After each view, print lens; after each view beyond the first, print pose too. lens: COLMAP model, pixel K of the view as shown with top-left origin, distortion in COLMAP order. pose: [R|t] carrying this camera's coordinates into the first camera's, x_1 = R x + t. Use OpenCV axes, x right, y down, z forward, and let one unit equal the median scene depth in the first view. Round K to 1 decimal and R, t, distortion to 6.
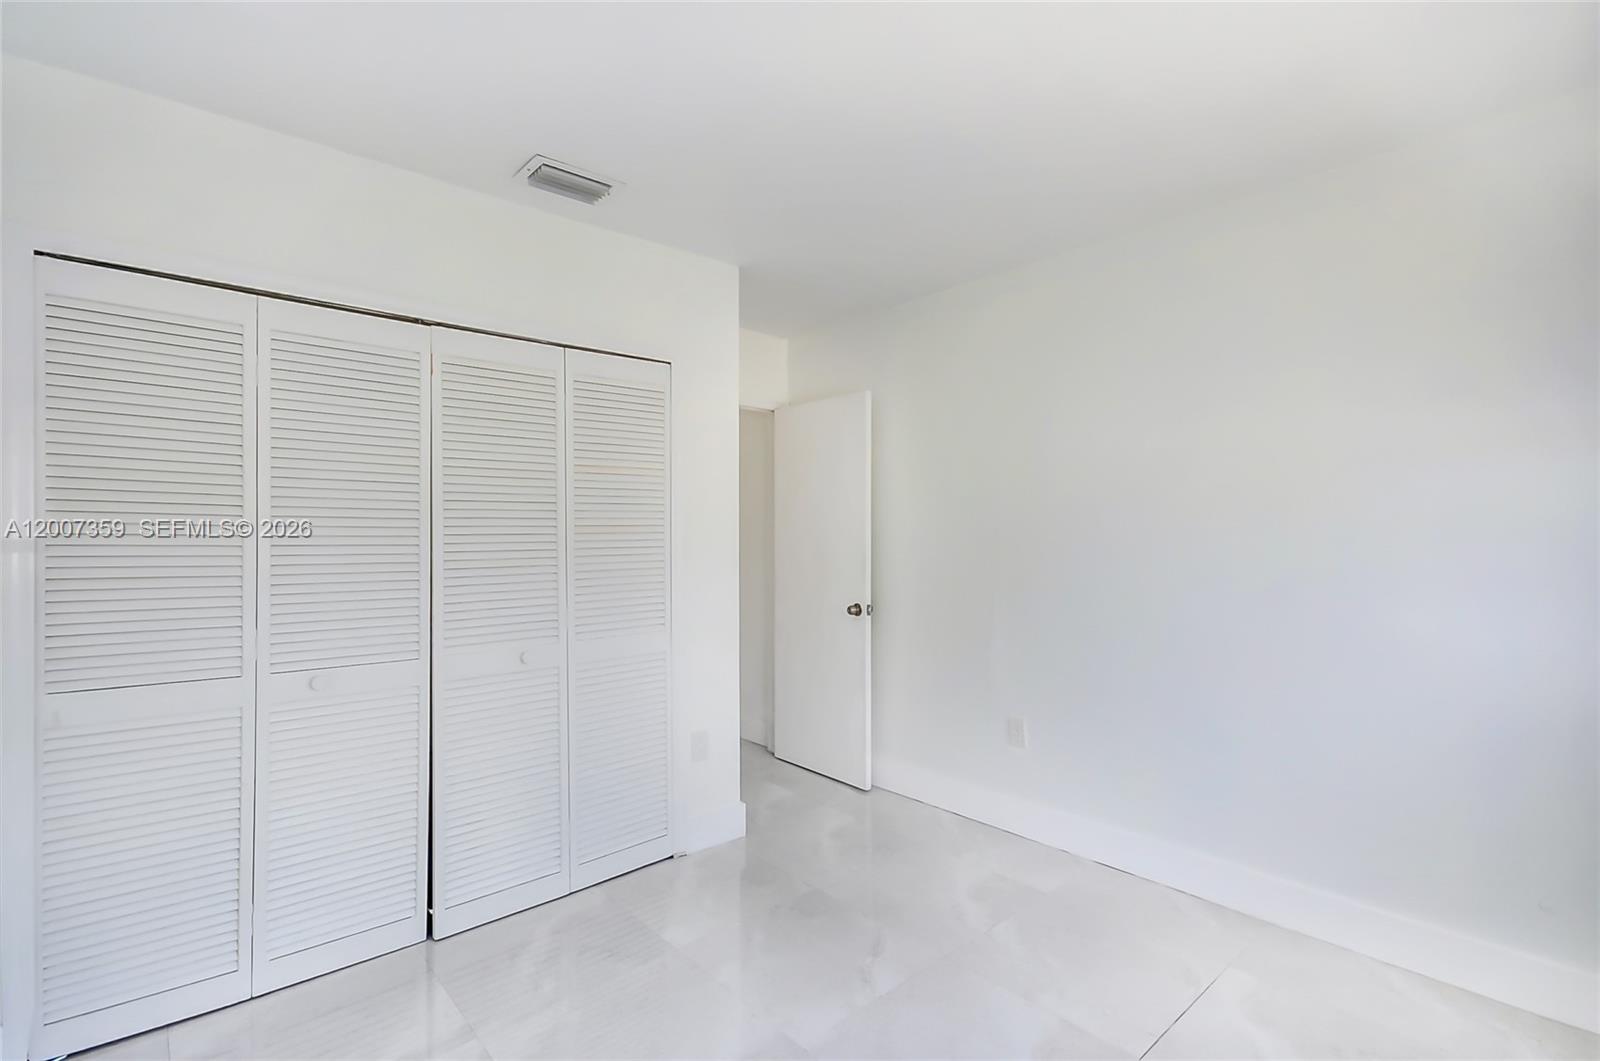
lens RADIAL K [[725.1, 0, 800.0], [0, 725.1, 530.5], [0, 0, 1]] dist [0.001650, 0.000054]
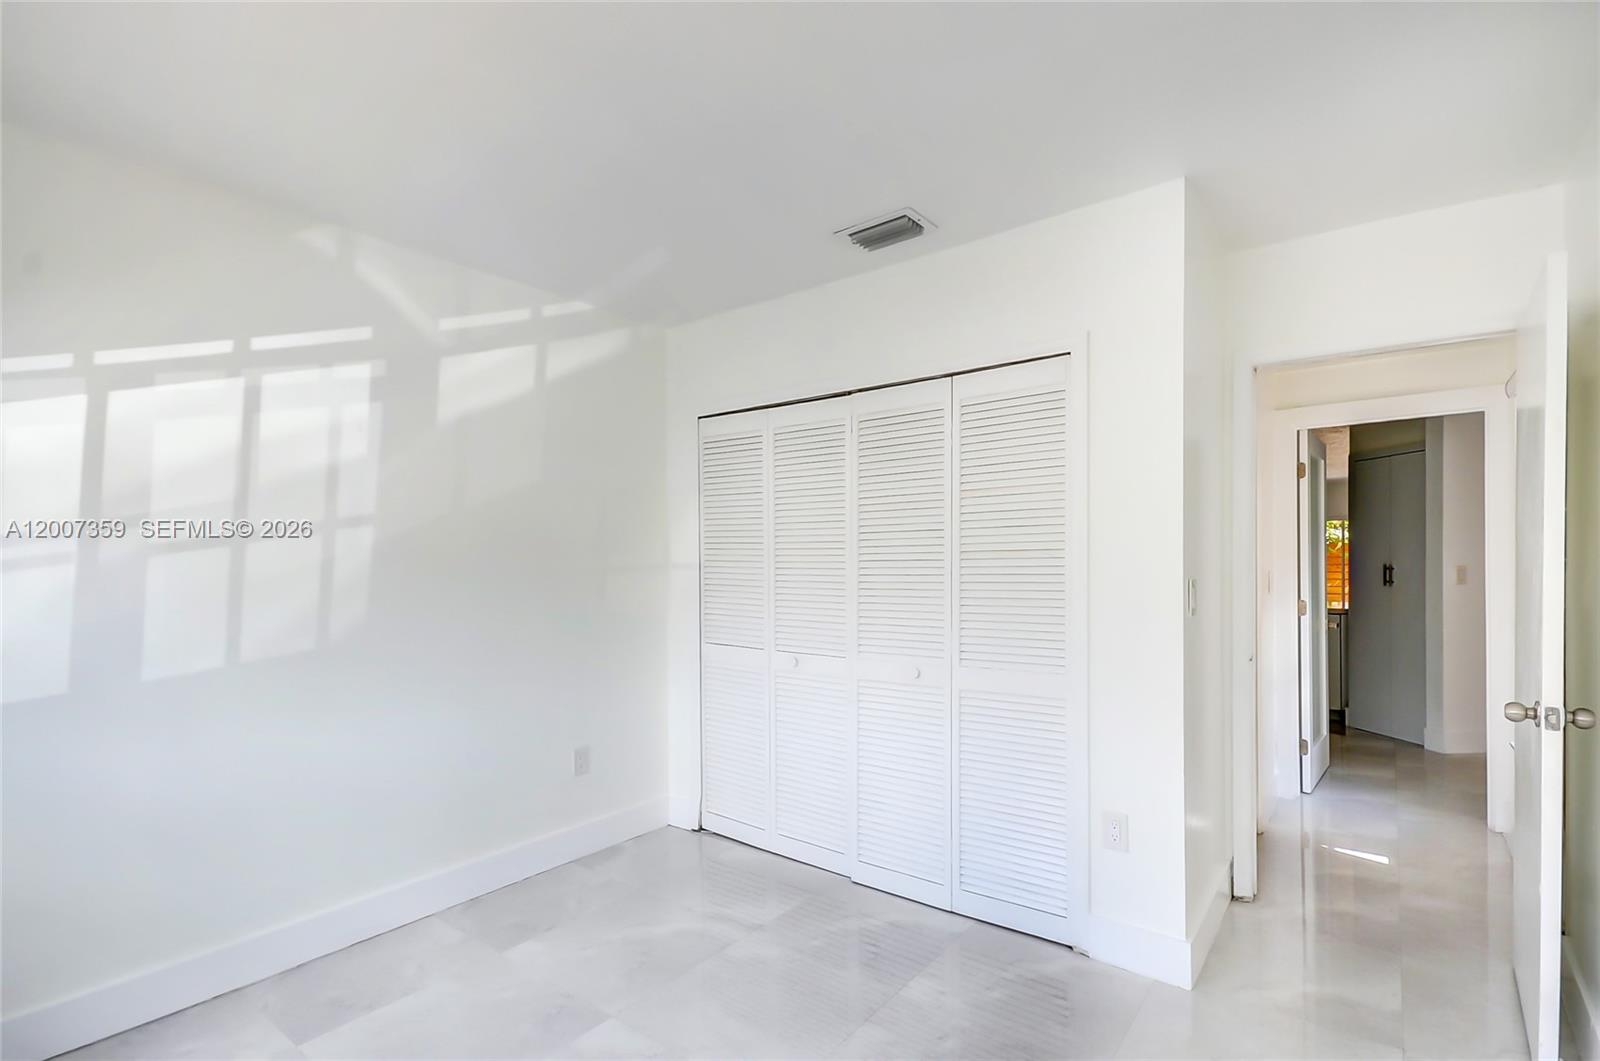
lens RADIAL K [[739.1, 0, 793.9], [0, 739.1, 554.8], [0, 0, 1]] dist [0.000345, -0.000227]
pose [[0.187189, -0.003503, -0.982318, 0.707162], [0.013630, 0.999907, -0.000969, -0.003655], [0.982229, -0.013207, 0.187219, 0.635228]]
